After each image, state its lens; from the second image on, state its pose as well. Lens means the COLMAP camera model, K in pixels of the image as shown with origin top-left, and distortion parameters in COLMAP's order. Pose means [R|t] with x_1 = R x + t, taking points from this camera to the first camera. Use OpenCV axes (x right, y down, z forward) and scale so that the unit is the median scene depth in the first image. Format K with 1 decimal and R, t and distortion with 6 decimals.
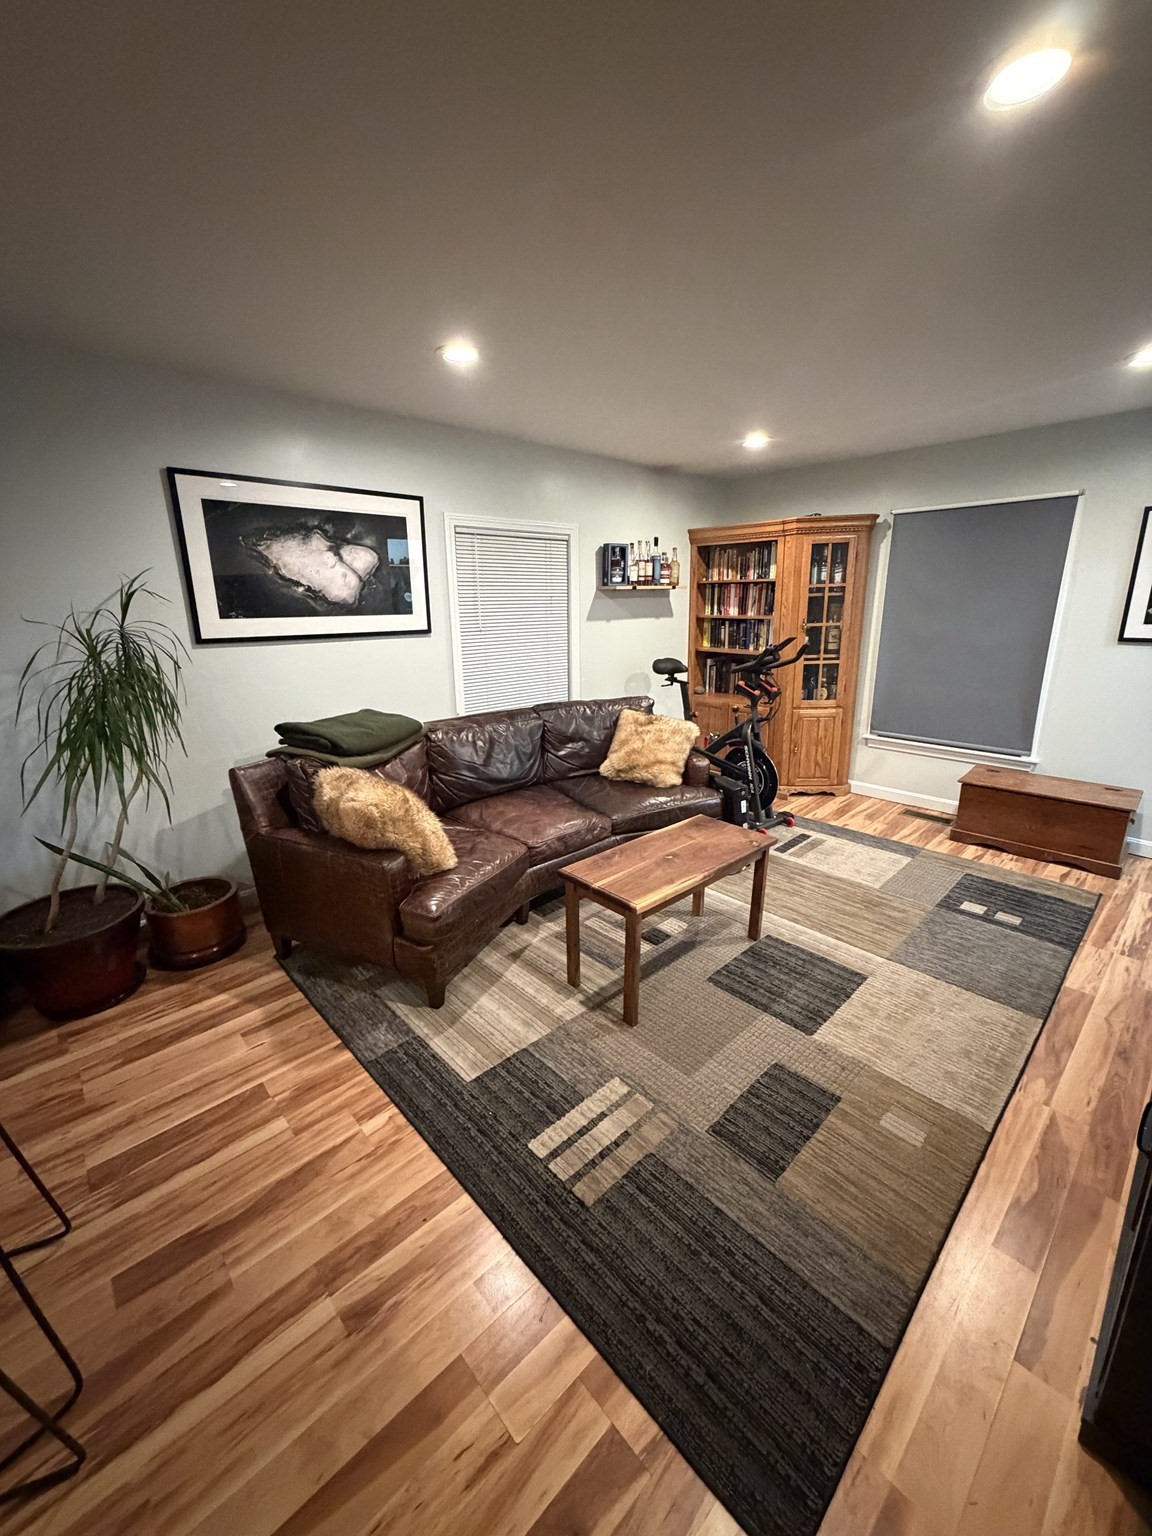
lens RADIAL K [[609.0, 0, 578.2], [0, 609.0, 763.2], [0, 0, 1]] dist [0.001493, 0.000223]
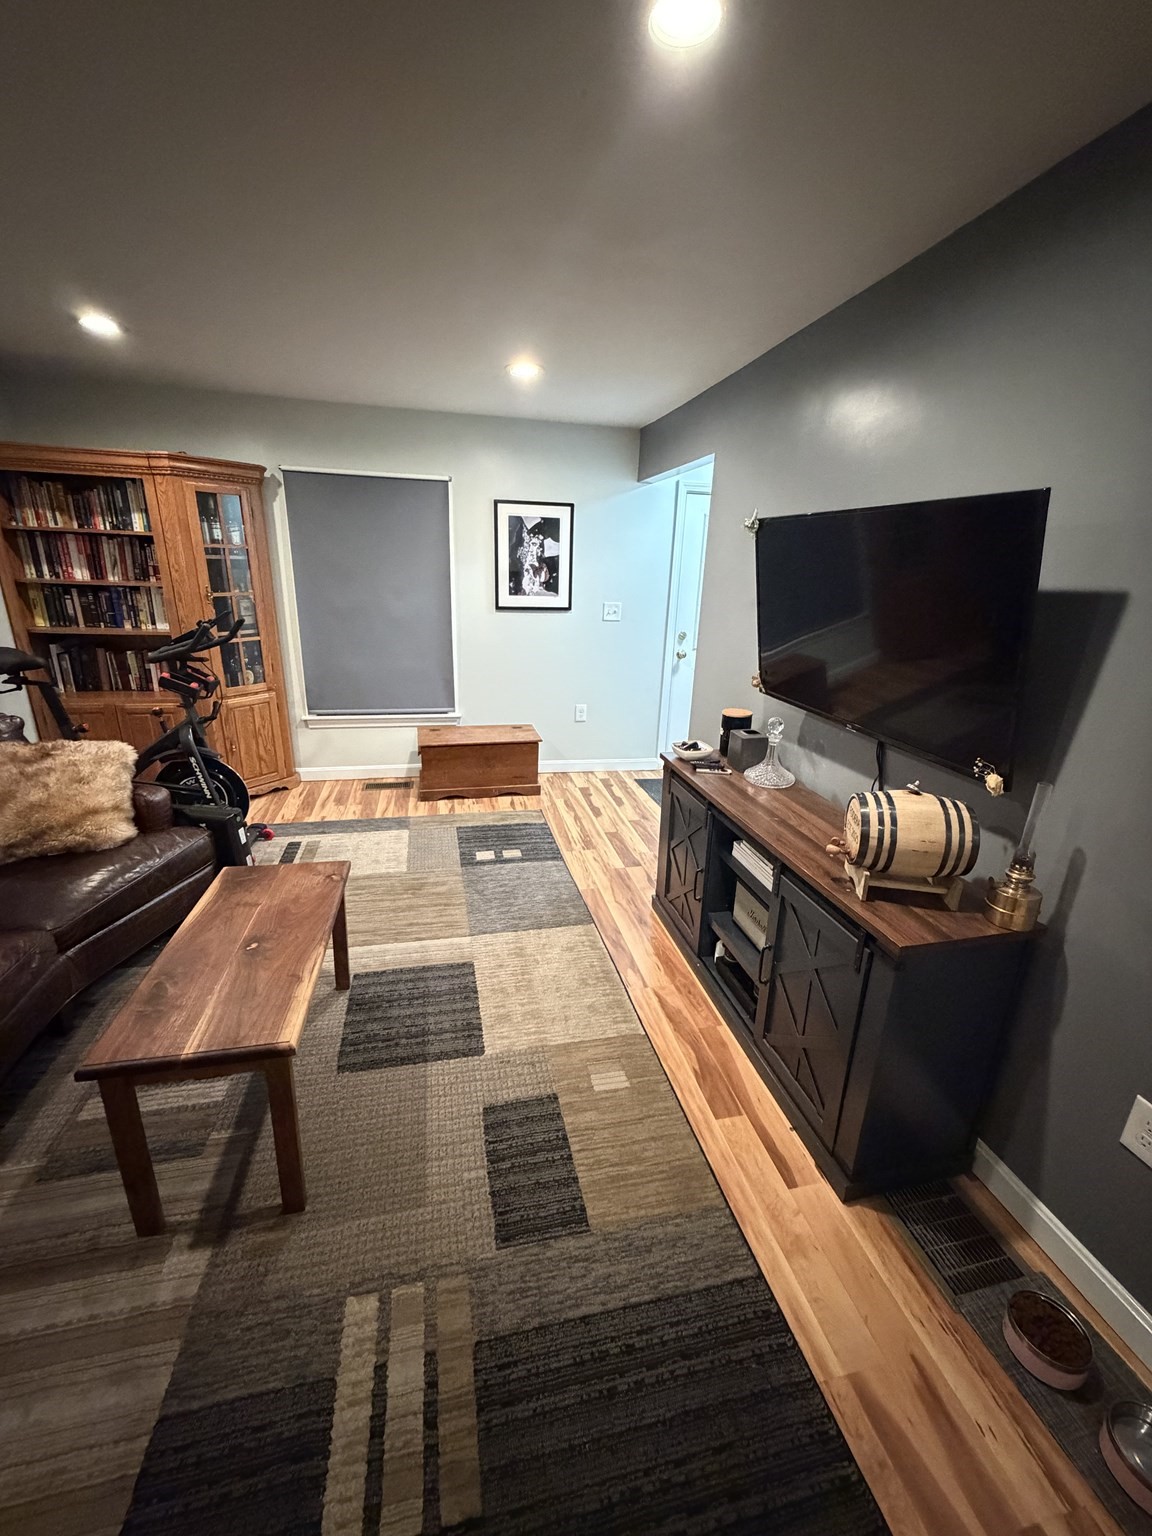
lens RADIAL K [[609.0, 0, 578.2], [0, 609.0, 763.2], [0, 0, 1]] dist [0.001493, 0.000223]
pose [[0.507580, -0.227578, 0.831006, -0.120768], [0.186556, 0.970635, 0.151868, -0.050974], [-0.841165, 0.077944, 0.535131, 0.214009]]
